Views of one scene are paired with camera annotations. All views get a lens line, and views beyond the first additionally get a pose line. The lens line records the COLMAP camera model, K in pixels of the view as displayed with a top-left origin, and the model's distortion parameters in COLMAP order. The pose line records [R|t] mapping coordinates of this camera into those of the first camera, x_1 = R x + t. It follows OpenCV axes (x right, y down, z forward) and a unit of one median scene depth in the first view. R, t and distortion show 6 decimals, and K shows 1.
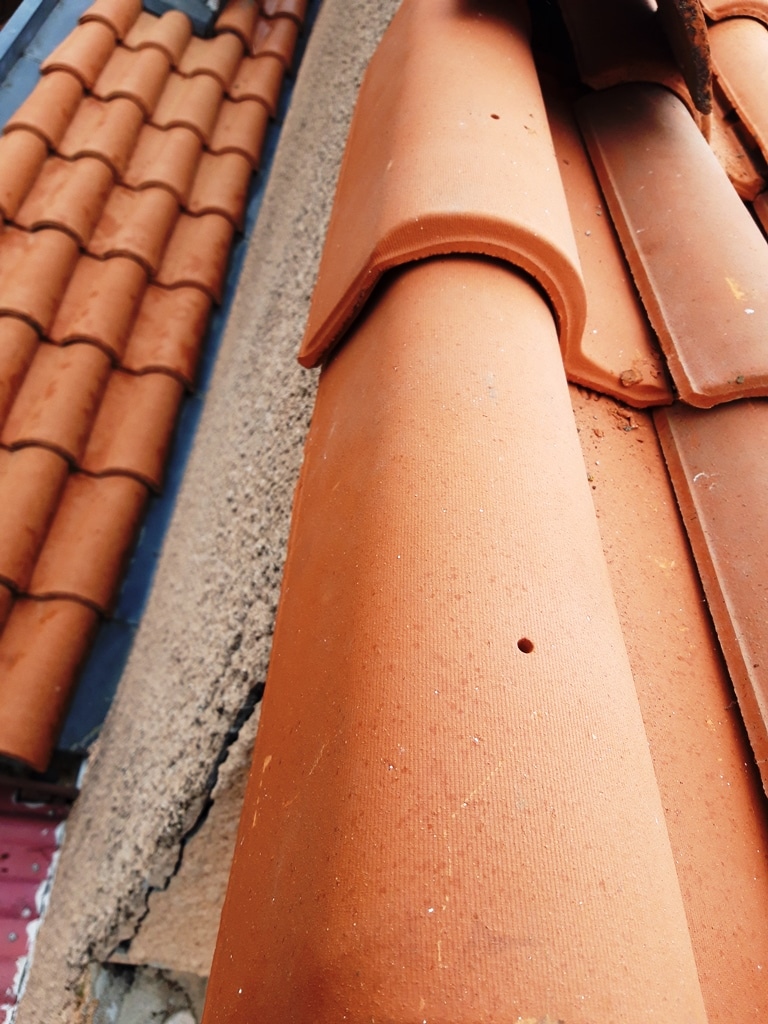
lens RADIAL K [[843.0, 0, 383.0], [0, 843.0, 514.9], [0, 0, 1]] dist [0.067141, -0.136930]
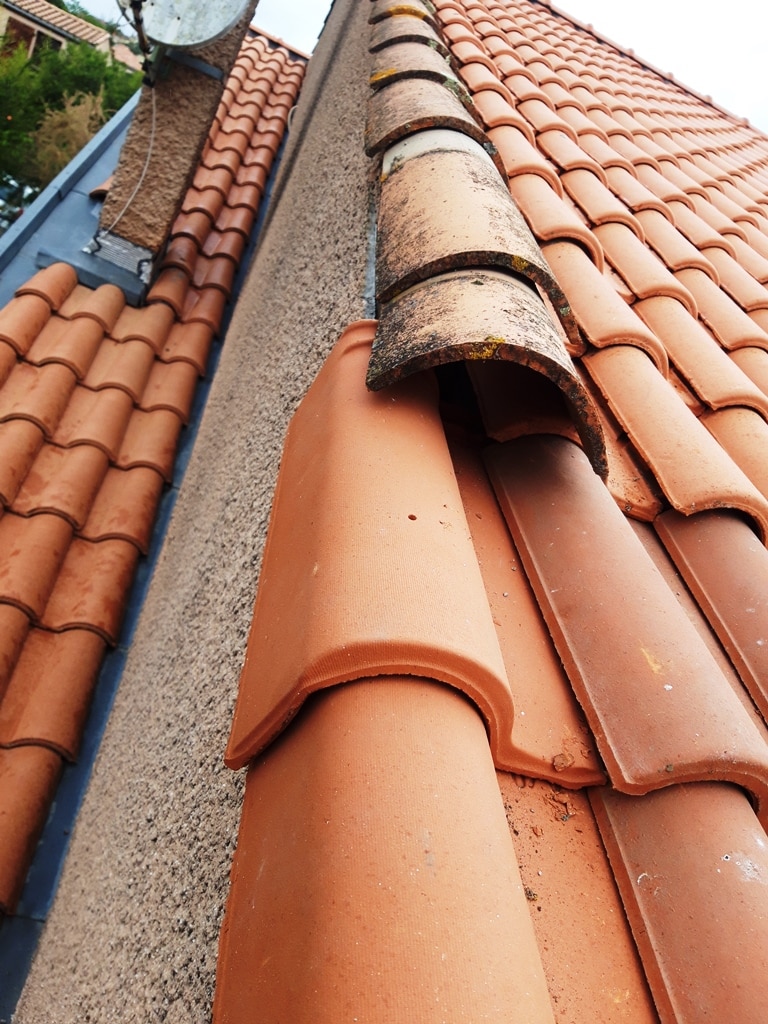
lens RADIAL K [[843.0, 0, 388.1], [0, 843.0, 504.4], [0, 0, 1]] dist [0.067141, -0.136930]
pose [[0.995291, -0.025456, 0.093534, 0.001360], [0.048490, 0.966249, -0.253007, -0.134416], [-0.083937, 0.256351, 0.962932, -0.013613]]
